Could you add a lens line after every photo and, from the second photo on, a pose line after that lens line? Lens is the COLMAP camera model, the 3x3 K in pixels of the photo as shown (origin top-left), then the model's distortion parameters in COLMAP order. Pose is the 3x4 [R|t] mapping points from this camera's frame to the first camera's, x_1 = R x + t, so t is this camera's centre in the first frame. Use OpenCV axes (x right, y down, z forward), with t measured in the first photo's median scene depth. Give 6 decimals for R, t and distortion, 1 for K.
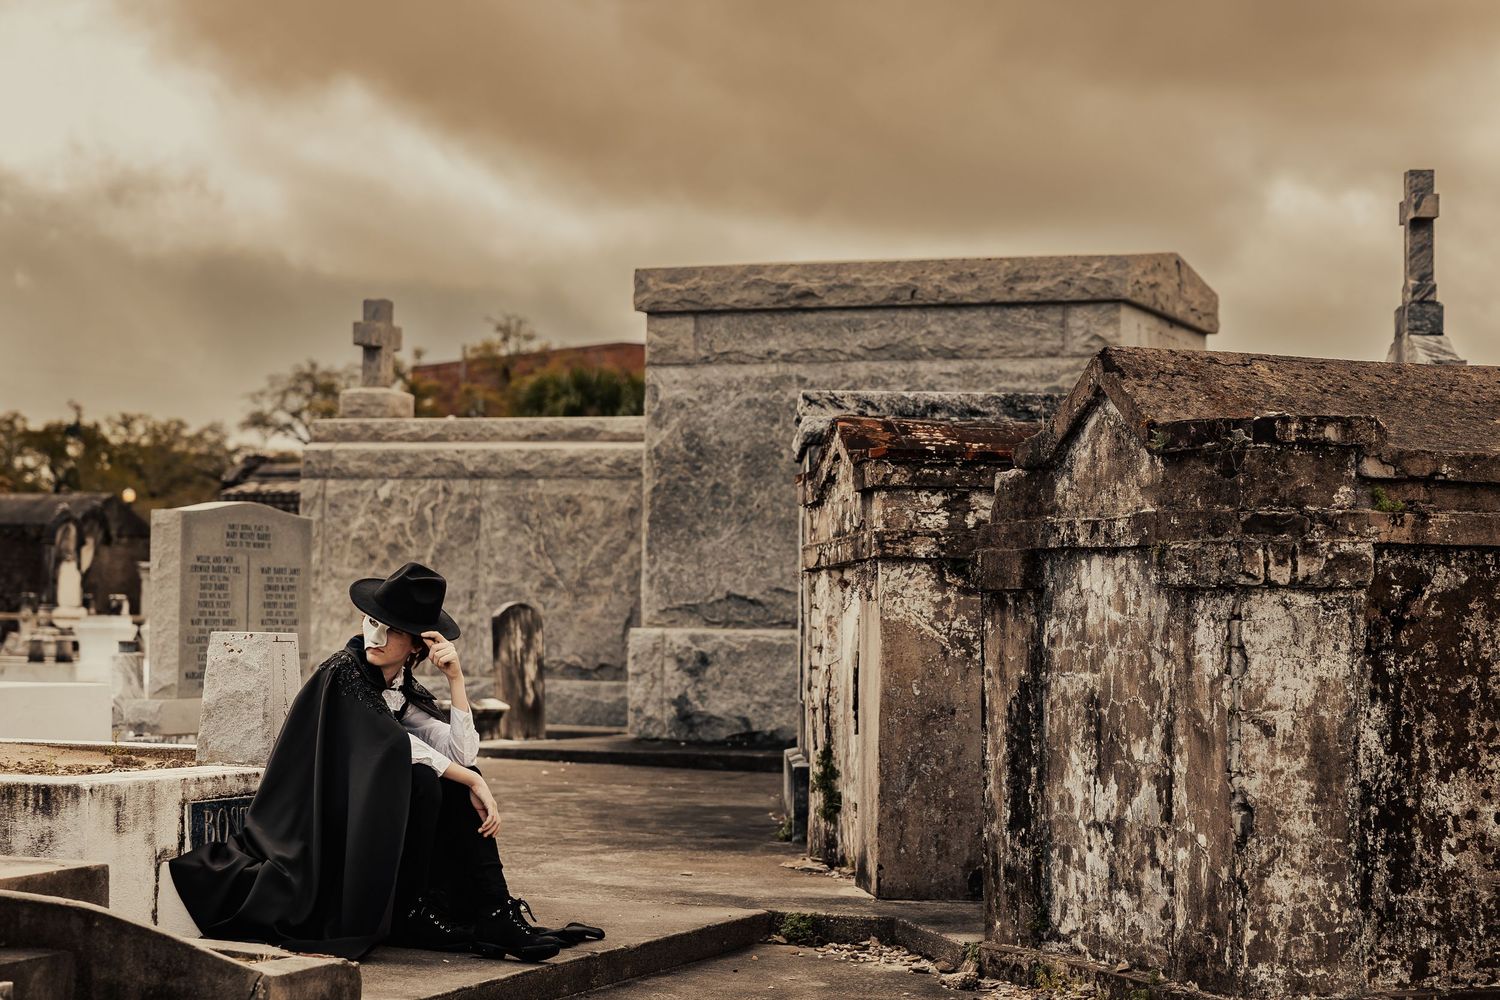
lens RADIAL K [[3095.9, 0, 750.0], [0, 3095.9, 500.0], [0, 0, 1]] dist [-0.040946, -0.033492]
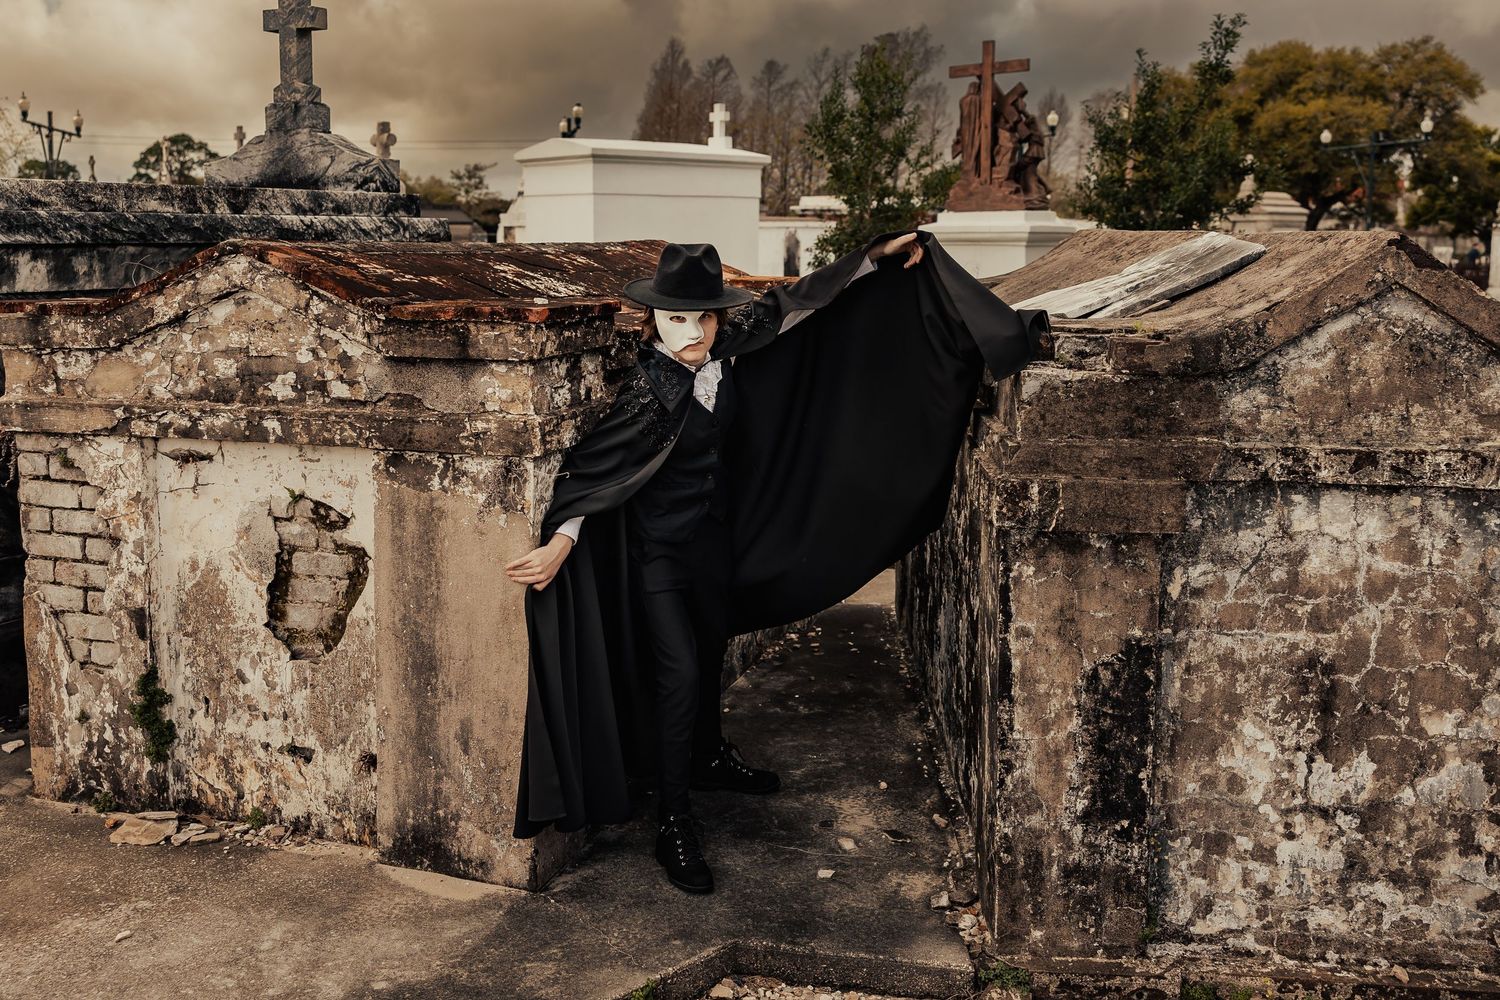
lens RADIAL K [[1333.7, 0, 750.0], [0, 1333.7, 379.9], [0, 0, 1]] dist [-0.004961, 0.004365]
pose [[0.446747, -0.105897, 0.888371, -0.257966], [-0.030022, 0.990636, 0.133185, -0.051713], [-0.894156, -0.086171, 0.439385, 0.975941]]
